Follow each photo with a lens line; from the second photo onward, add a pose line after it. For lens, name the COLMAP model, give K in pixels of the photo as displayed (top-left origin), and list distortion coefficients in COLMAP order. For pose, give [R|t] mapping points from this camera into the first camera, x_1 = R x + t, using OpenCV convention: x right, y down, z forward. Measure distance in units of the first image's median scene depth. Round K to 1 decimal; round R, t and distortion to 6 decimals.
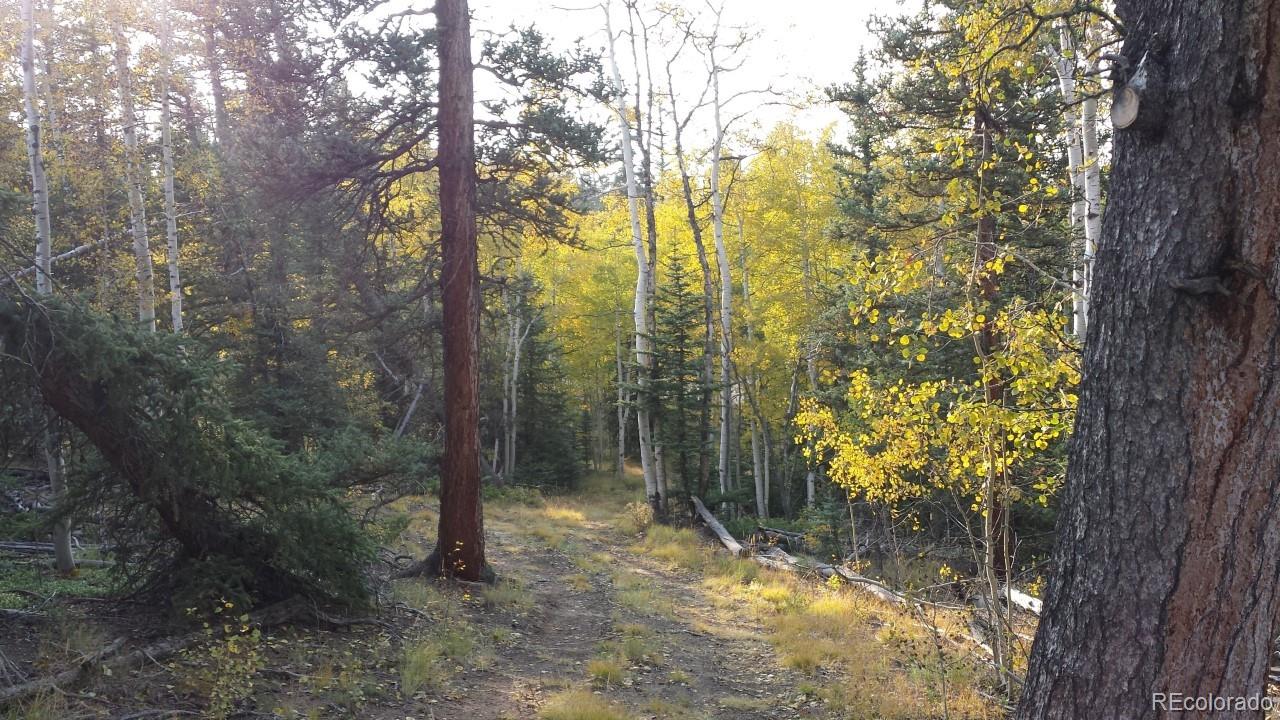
lens RADIAL K [[981.6, 0, 640.0], [0, 981.6, 360.0], [0, 0, 1]] dist [0.030070, -0.103663]
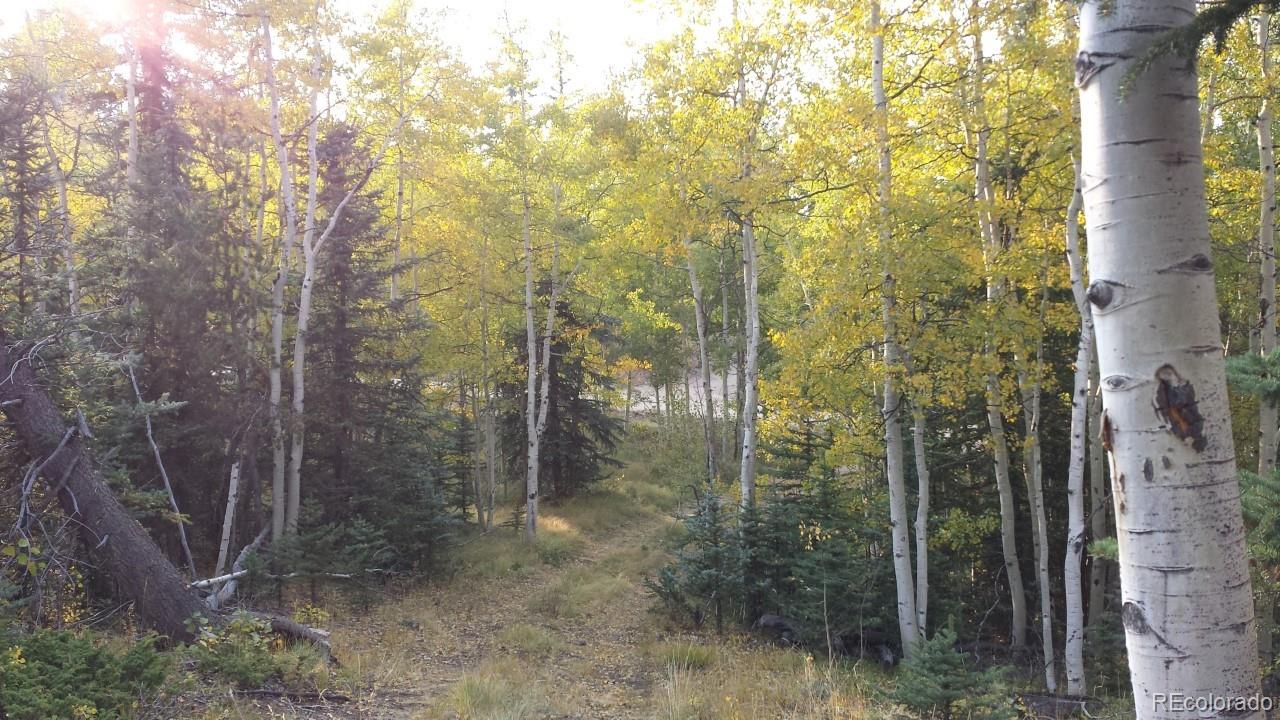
lens RADIAL K [[981.6, 0, 640.0], [0, 981.6, 360.0], [0, 0, 1]] dist [0.030070, -0.103663]
pose [[0.992488, 0.010567, 0.121885, -0.077177], [-0.006771, 0.999480, -0.031512, 0.119914], [-0.122155, 0.030450, 0.992044, 1.394106]]
